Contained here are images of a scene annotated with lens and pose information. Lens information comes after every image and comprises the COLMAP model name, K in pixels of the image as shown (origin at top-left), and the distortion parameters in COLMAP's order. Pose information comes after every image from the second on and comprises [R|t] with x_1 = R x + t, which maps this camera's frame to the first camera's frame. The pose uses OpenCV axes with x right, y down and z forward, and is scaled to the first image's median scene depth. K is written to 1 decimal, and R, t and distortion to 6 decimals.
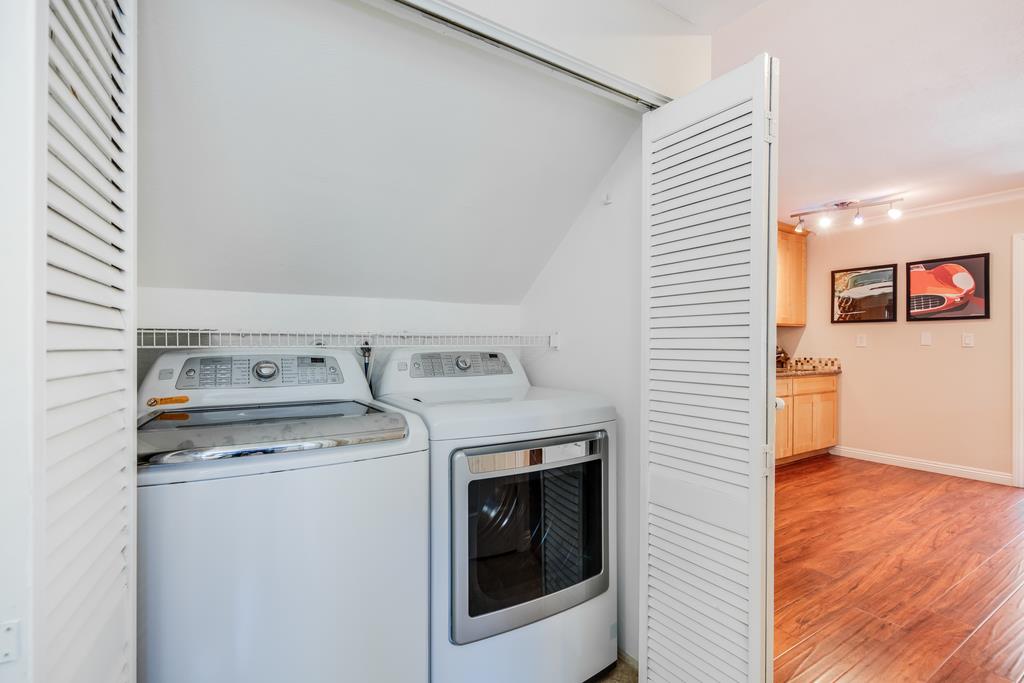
lens RADIAL K [[419.7, 0, 509.6], [0, 419.7, 343.7], [0, 0, 1]] dist [0.001708, 0.000172]
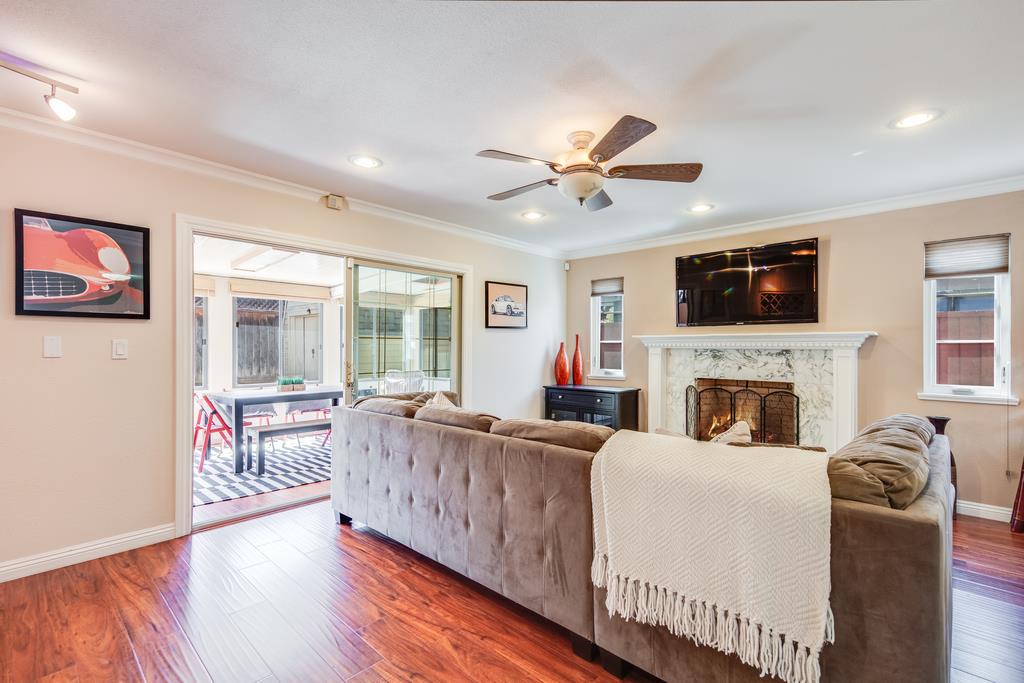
lens RADIAL K [[459.9, 0, 512.7], [0, 459.9, 344.2], [0, 0, 1]] dist [0.009635, -0.001052]
pose [[-0.296282, 0.002473, 0.955097, 0.188187], [0.002637, 0.999995, -0.001771, -0.013324], [-0.955097, 0.001994, -0.296287, 0.609350]]
